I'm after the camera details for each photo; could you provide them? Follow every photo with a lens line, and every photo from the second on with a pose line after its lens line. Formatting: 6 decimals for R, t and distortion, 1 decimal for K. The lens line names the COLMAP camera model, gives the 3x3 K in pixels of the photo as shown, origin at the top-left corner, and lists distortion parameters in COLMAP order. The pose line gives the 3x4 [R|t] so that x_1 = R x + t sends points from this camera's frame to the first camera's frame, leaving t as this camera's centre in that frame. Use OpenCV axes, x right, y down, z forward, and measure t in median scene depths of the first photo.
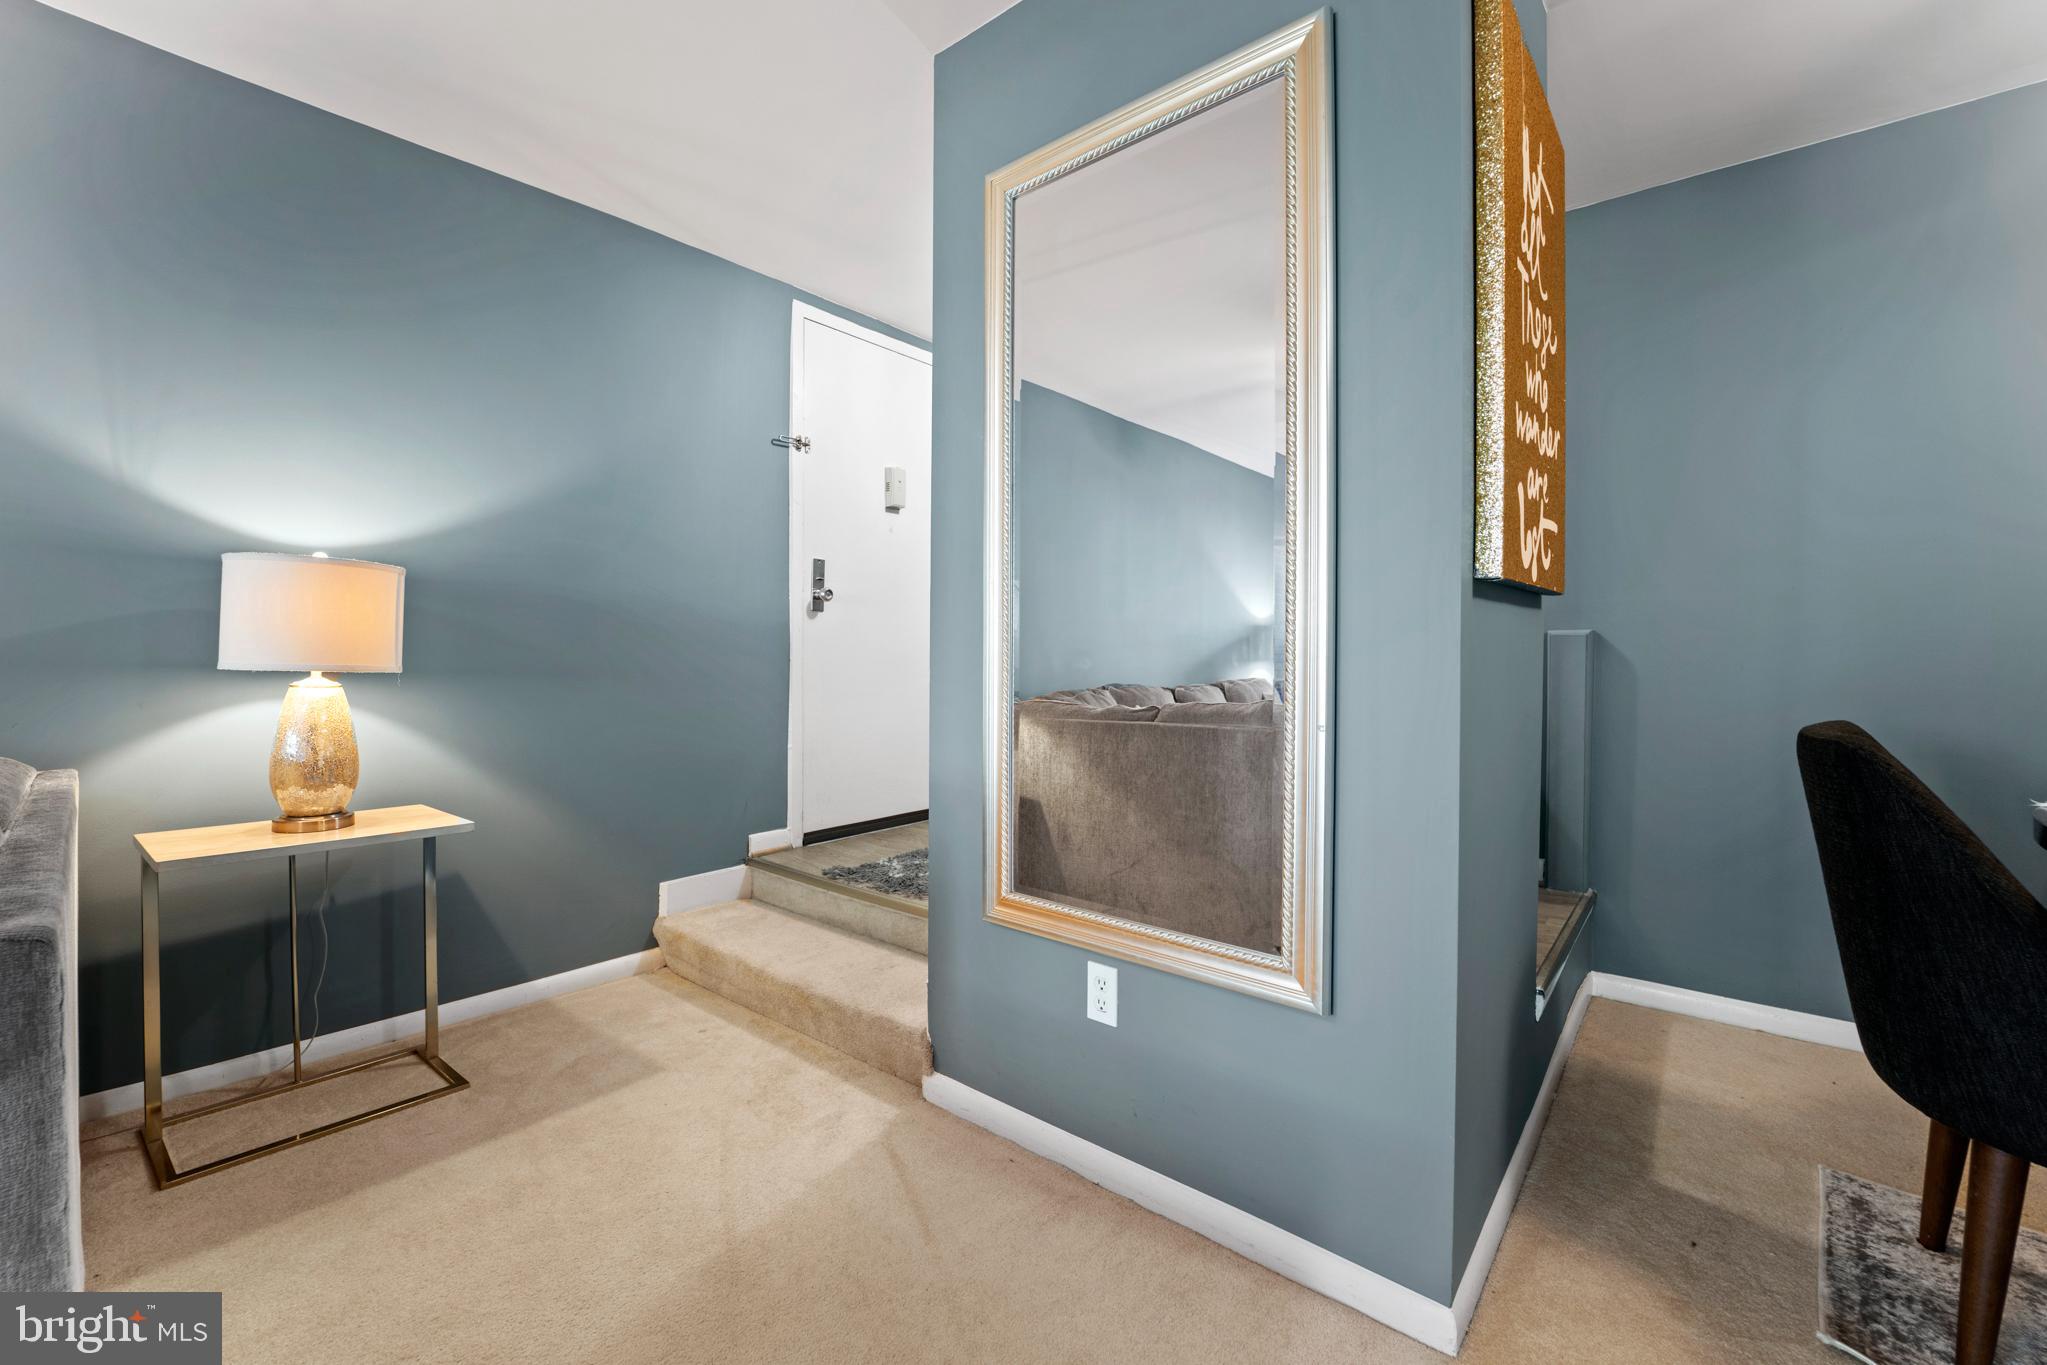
lens RADIAL K [[843.8, 0, 1022.8], [0, 843.8, 663.2], [0, 0, 1]] dist [-0.021133, -0.000547]
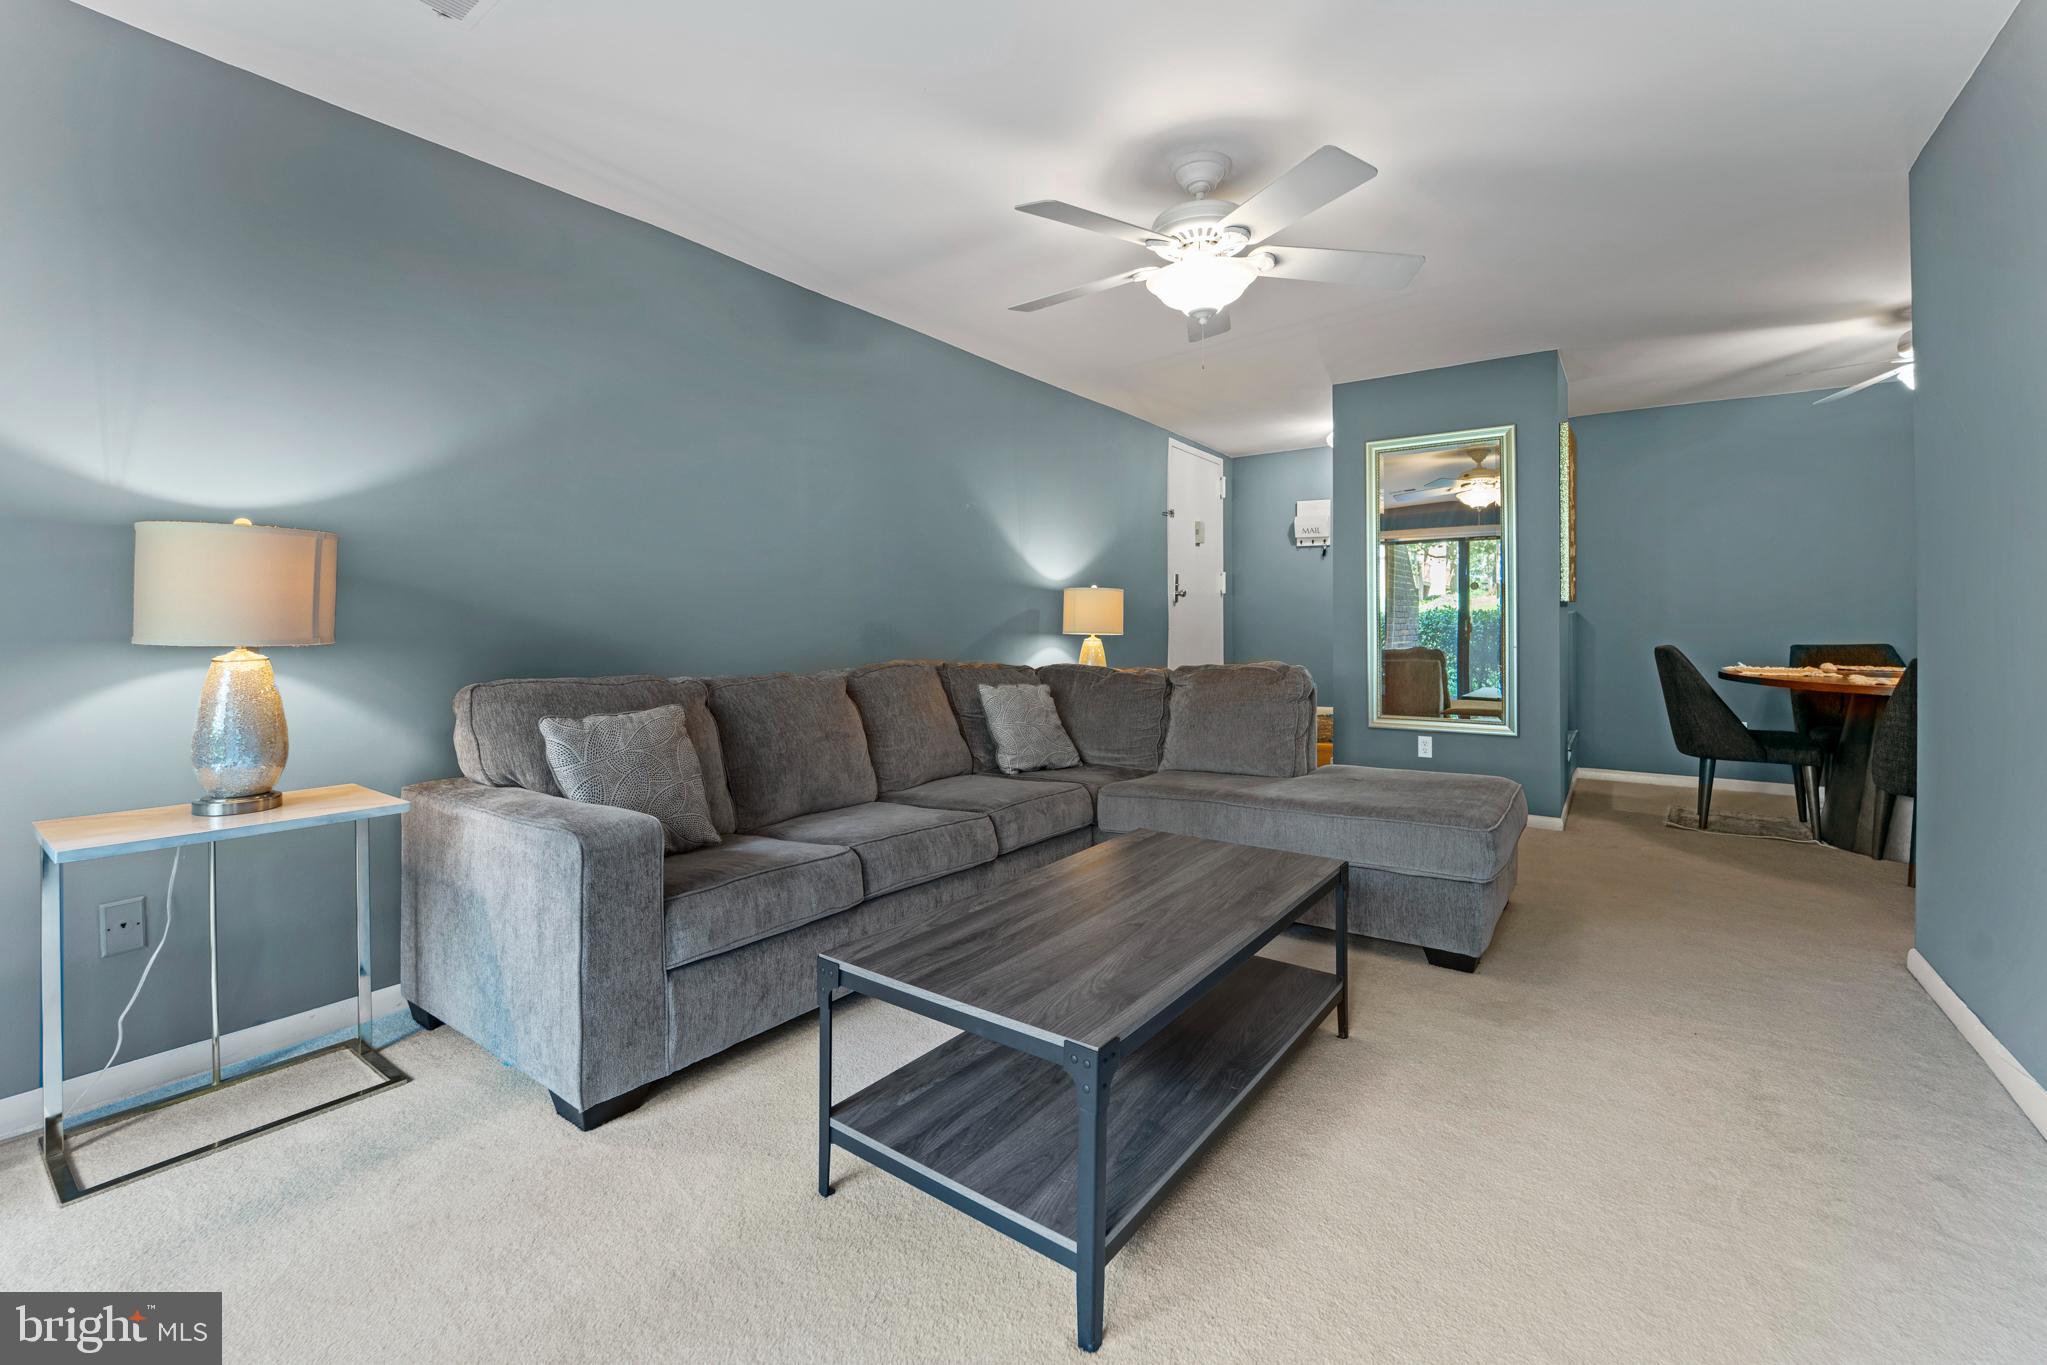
lens RADIAL K [[831.1, 0, 1055.7], [0, 831.1, 609.4], [0, 0, 1]] dist [-0.016495, -0.000225]
pose [[0.996585, -0.002169, 0.082547, -1.435887], [0.004444, 0.999615, -0.027388, 0.009197], [-0.082456, 0.027661, 0.996211, -1.746774]]
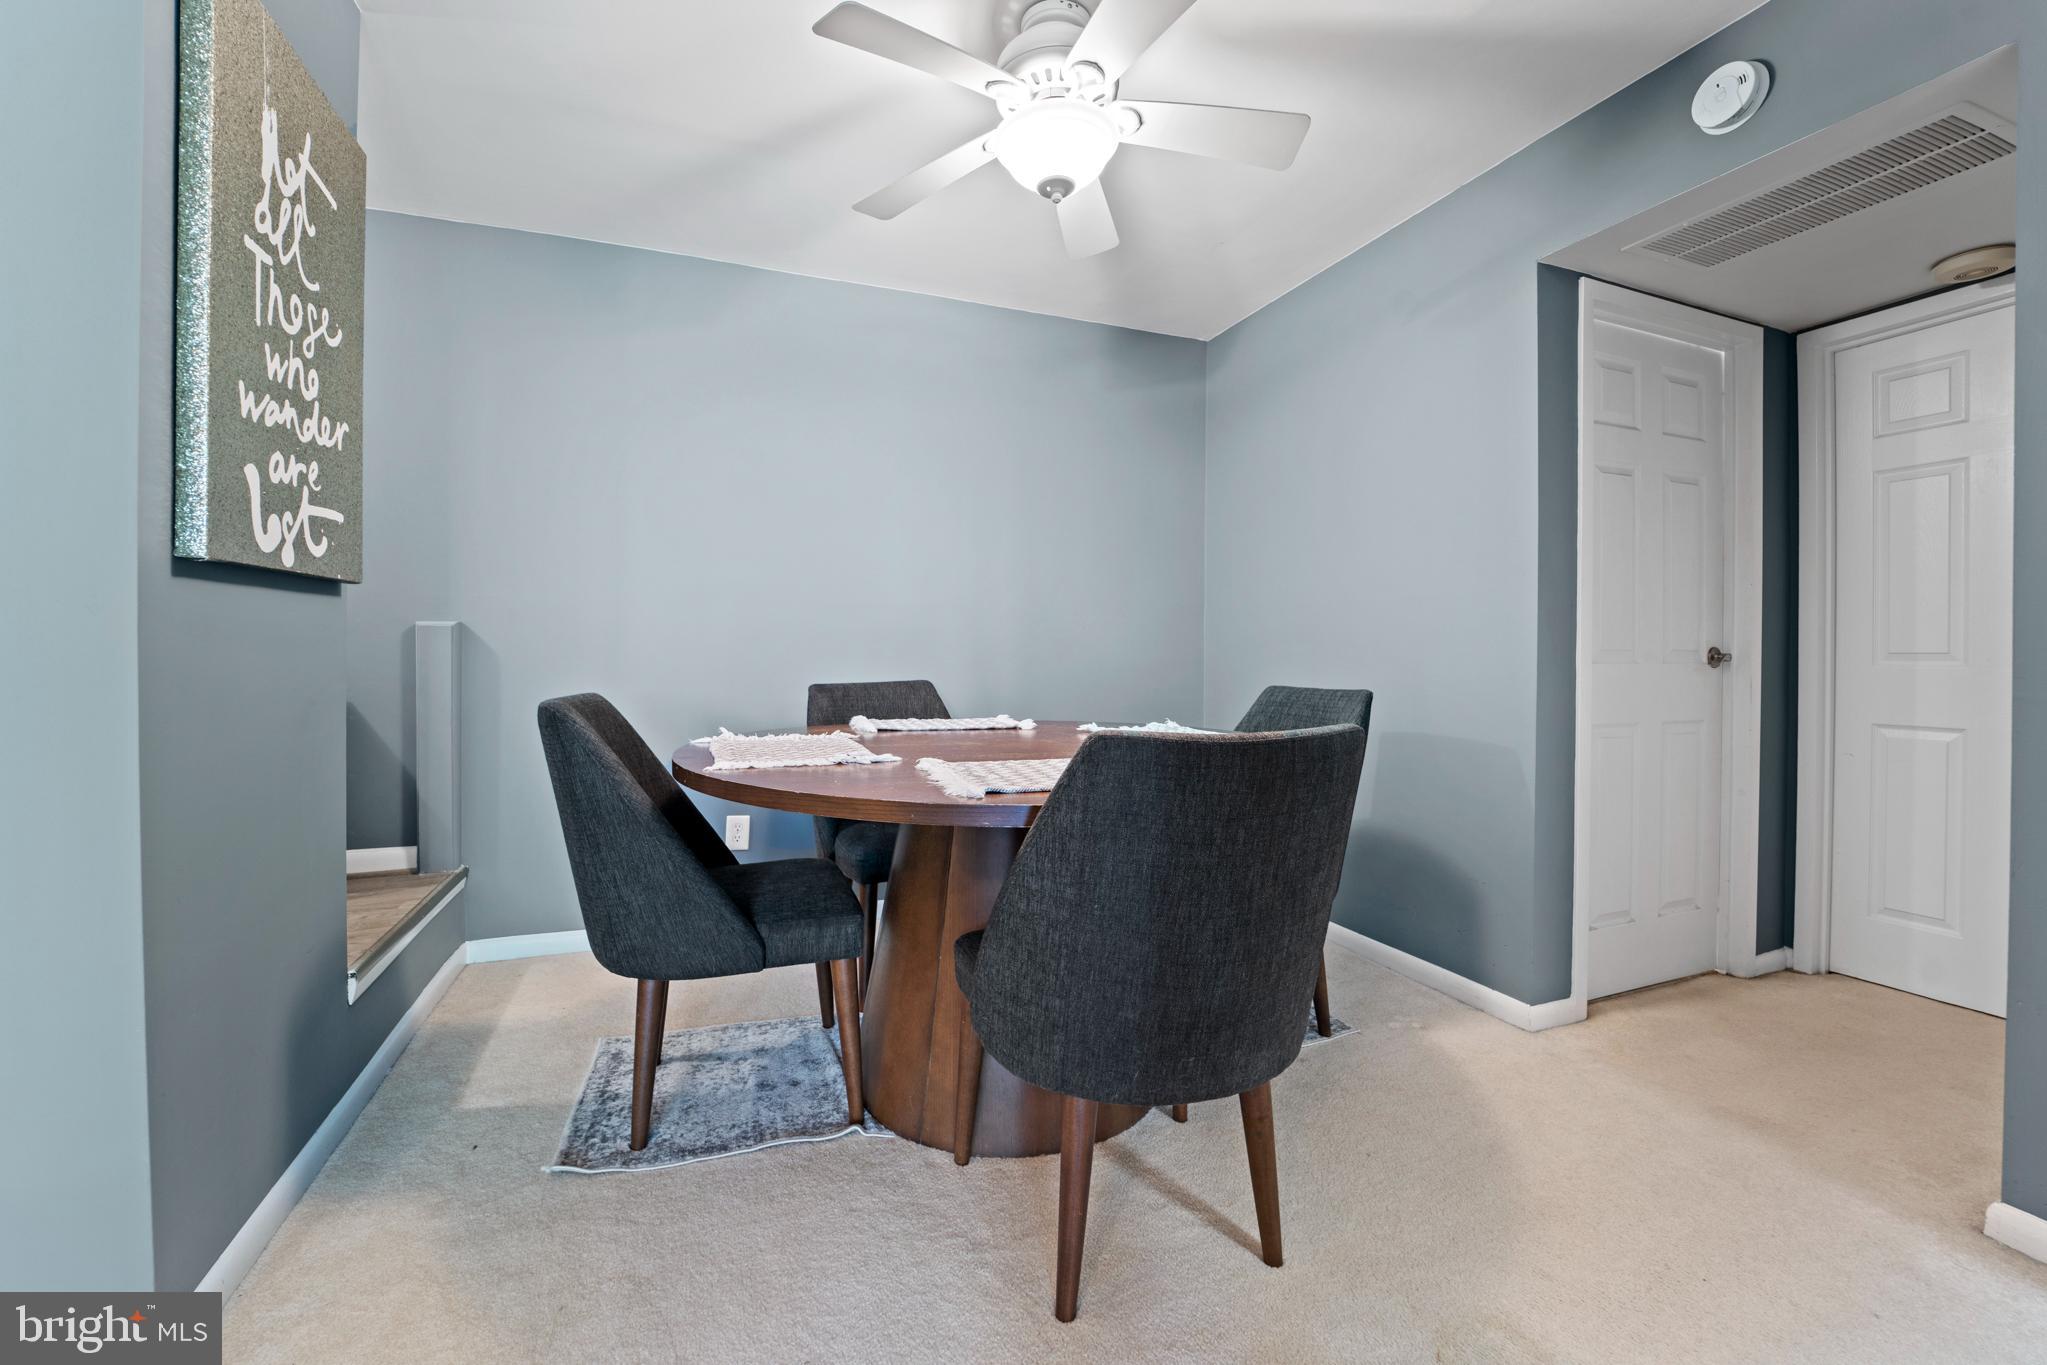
lens RADIAL K [[843.8, 0, 1022.8], [0, 843.8, 663.2], [0, 0, 1]] dist [-0.021133, -0.000547]
pose [[0.479690, -0.011603, 0.877361, 0.148486], [0.009067, 0.999925, 0.008267, 0.016086], [-0.877391, 0.003990, 0.479759, -0.227495]]
